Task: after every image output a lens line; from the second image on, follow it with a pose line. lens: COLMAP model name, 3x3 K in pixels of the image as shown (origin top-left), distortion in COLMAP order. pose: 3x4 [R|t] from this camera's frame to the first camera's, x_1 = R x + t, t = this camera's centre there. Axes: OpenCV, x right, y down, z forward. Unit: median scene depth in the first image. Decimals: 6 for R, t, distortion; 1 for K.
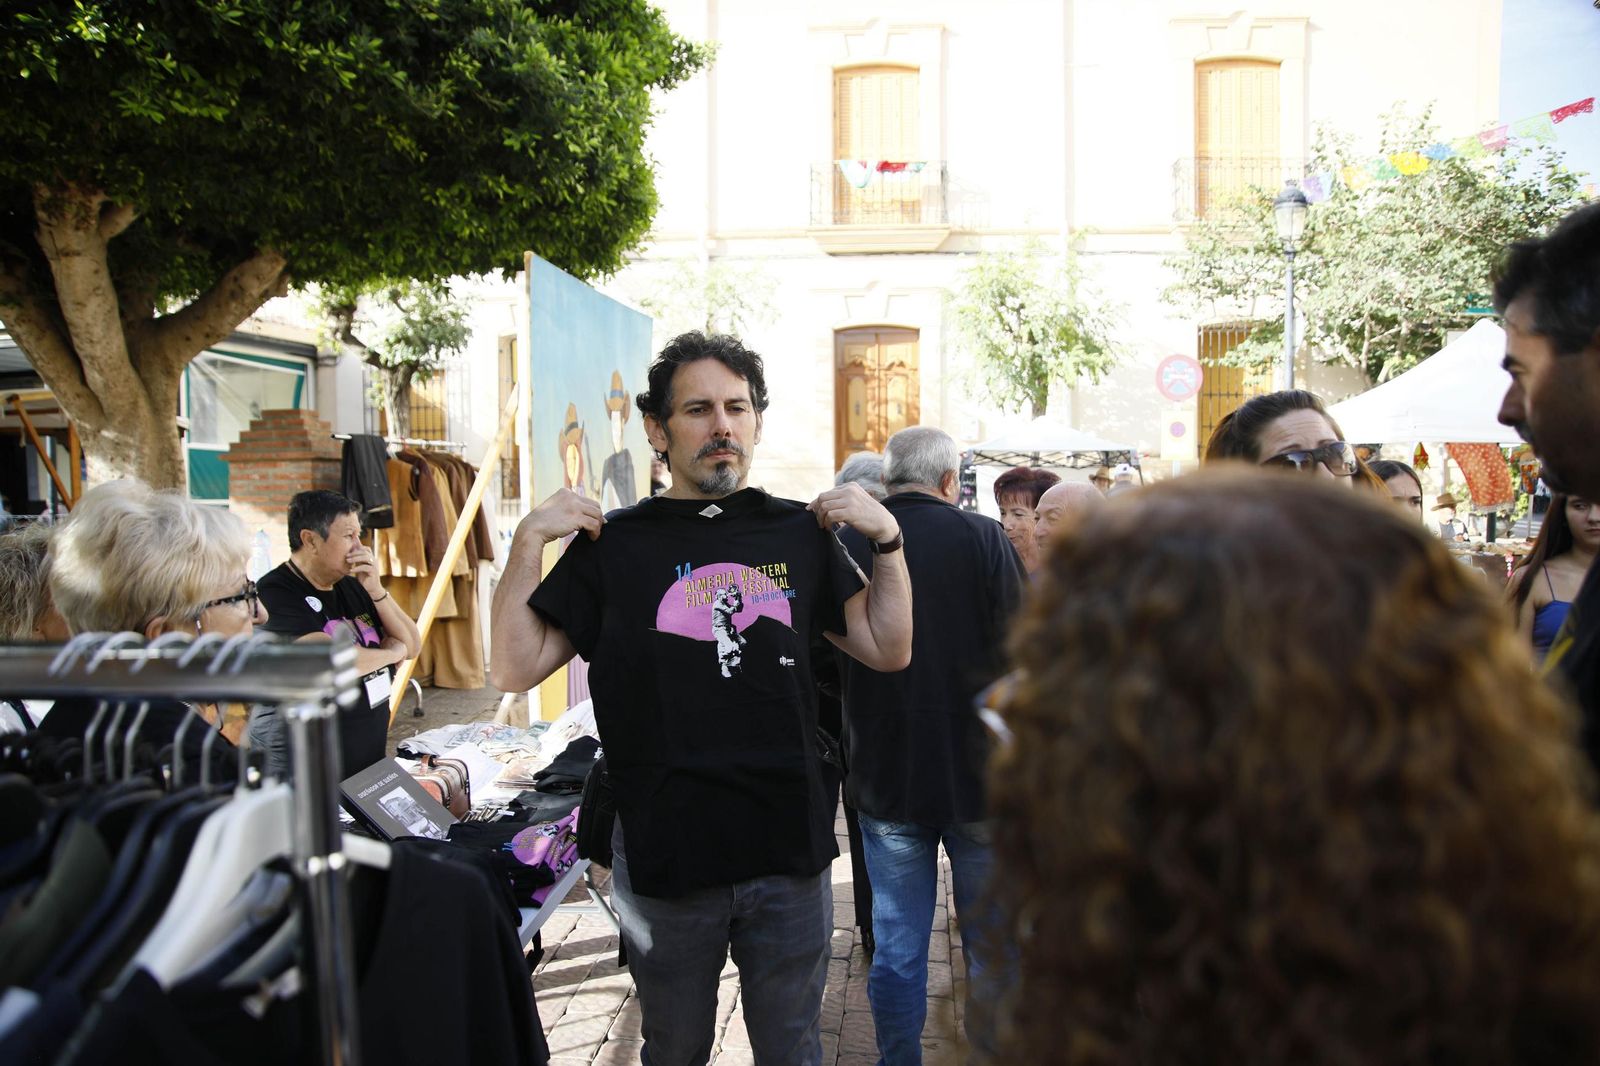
lens RADIAL K [[1088.7, 0, 762.7], [0, 1088.7, 520.8], [0, 0, 1]] dist [-0.079333, 0.030504]
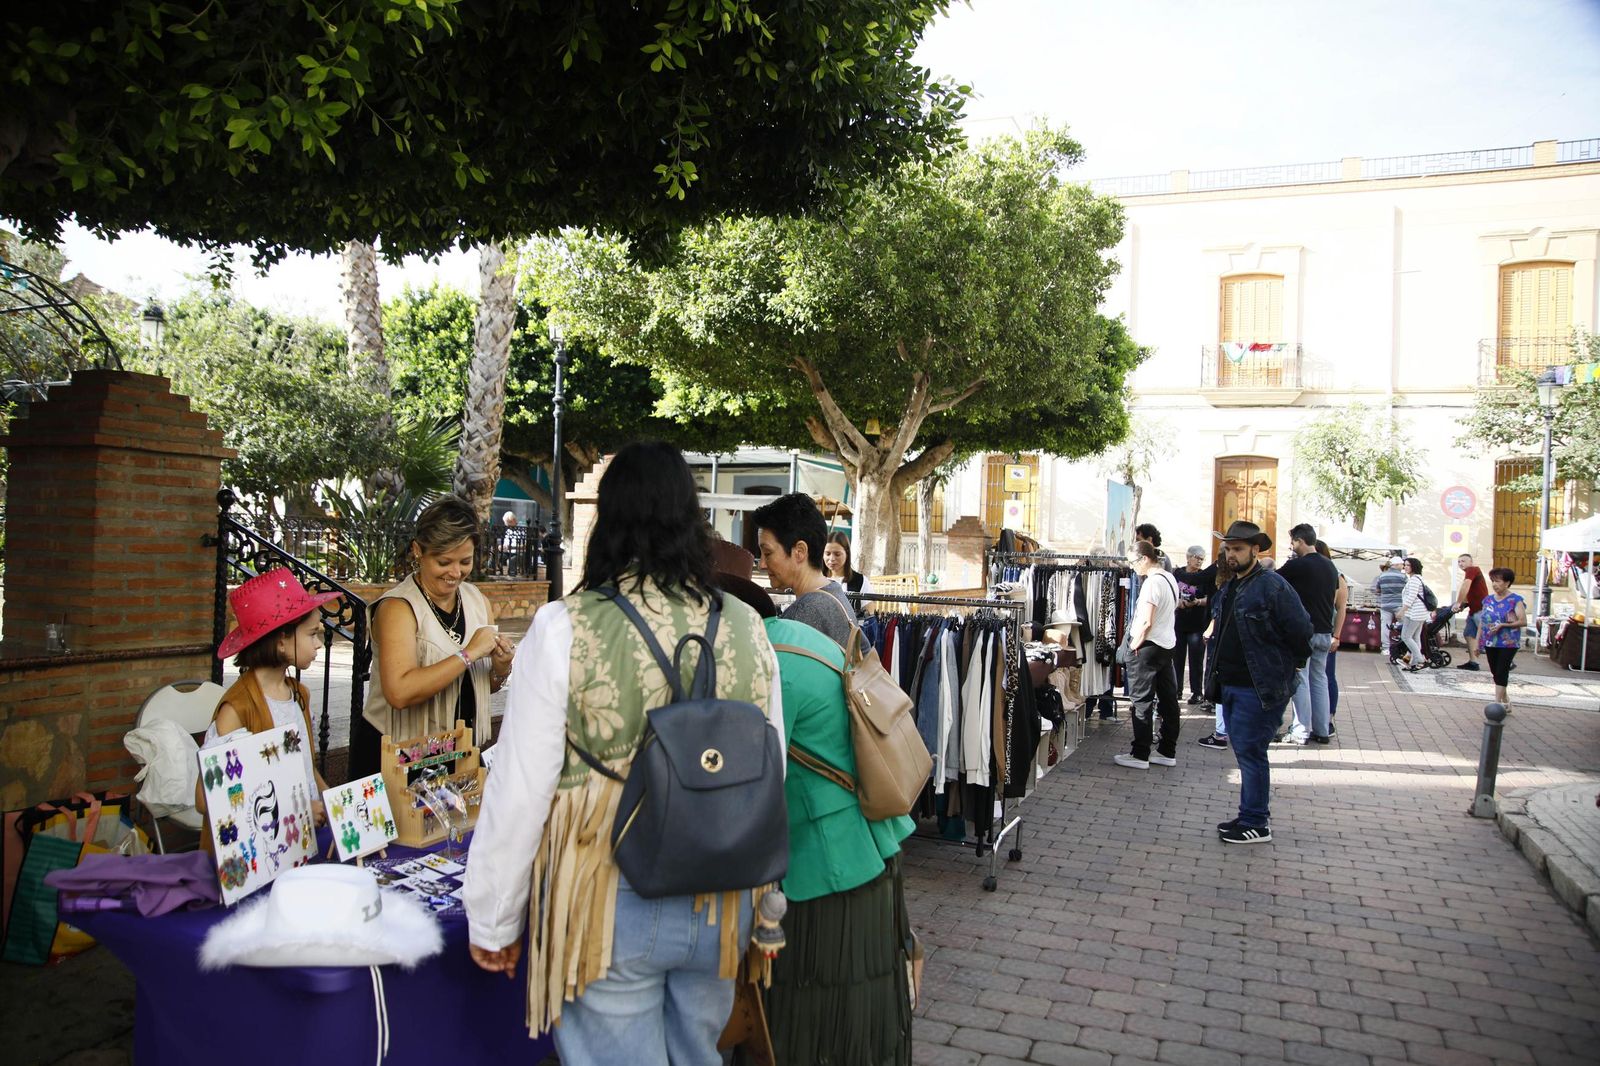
lens RADIAL K [[1088.7, 0, 796.5], [0, 1088.7, 520.8], [0, 0, 1]] dist [-0.079333, 0.030504]
pose [[0.951628, 0.040600, -0.304559, -0.025291], [-0.062210, 0.996161, -0.061586, 0.030474], [0.300889, 0.077554, 0.950500, -0.530095]]
